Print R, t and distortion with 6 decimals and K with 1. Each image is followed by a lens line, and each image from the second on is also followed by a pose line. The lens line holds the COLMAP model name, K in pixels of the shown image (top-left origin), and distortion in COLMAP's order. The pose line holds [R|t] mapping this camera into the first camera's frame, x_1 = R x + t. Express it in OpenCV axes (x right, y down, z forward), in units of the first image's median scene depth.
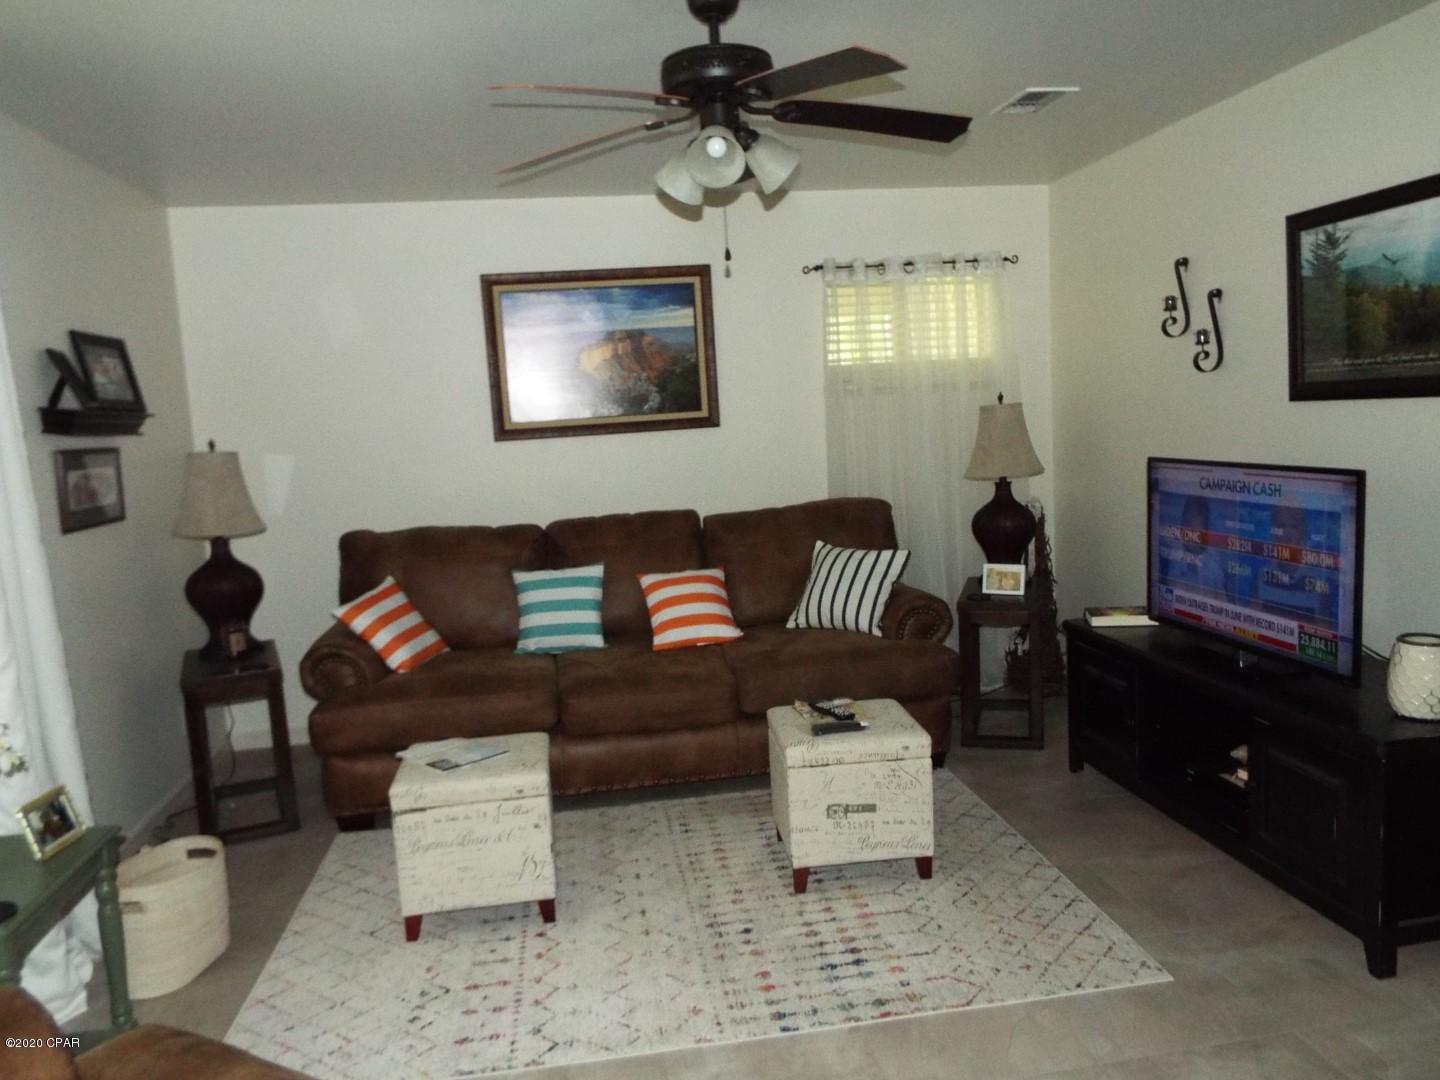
lens RADIAL K [[1048.4, 0, 718.3], [0, 1048.4, 542.1], [0, 0, 1]] dist [-0.003977, 0.006487]
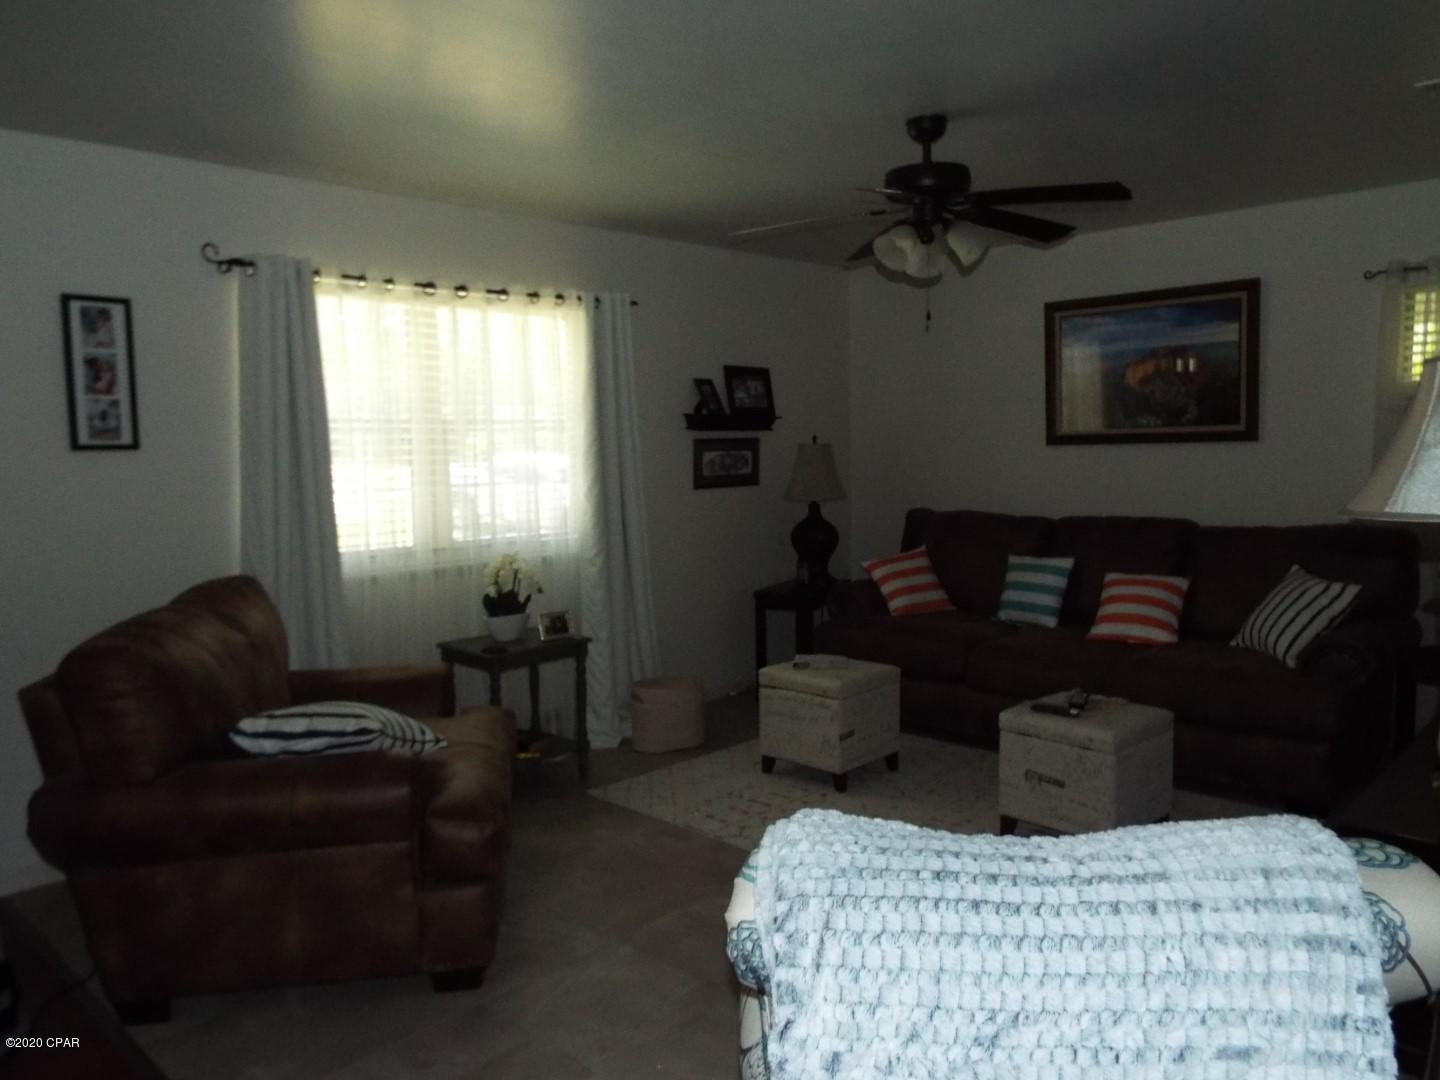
lens RADIAL K [[1048.4, 0, 723.4], [0, 1048.4, 536.2], [0, 0, 1]] dist [-0.003977, 0.006487]
pose [[0.616467, 0.117038, -0.778634, 0.540355], [-0.109368, 0.992033, 0.062524, -0.031590], [0.779748, 0.046613, 0.624356, -0.008980]]
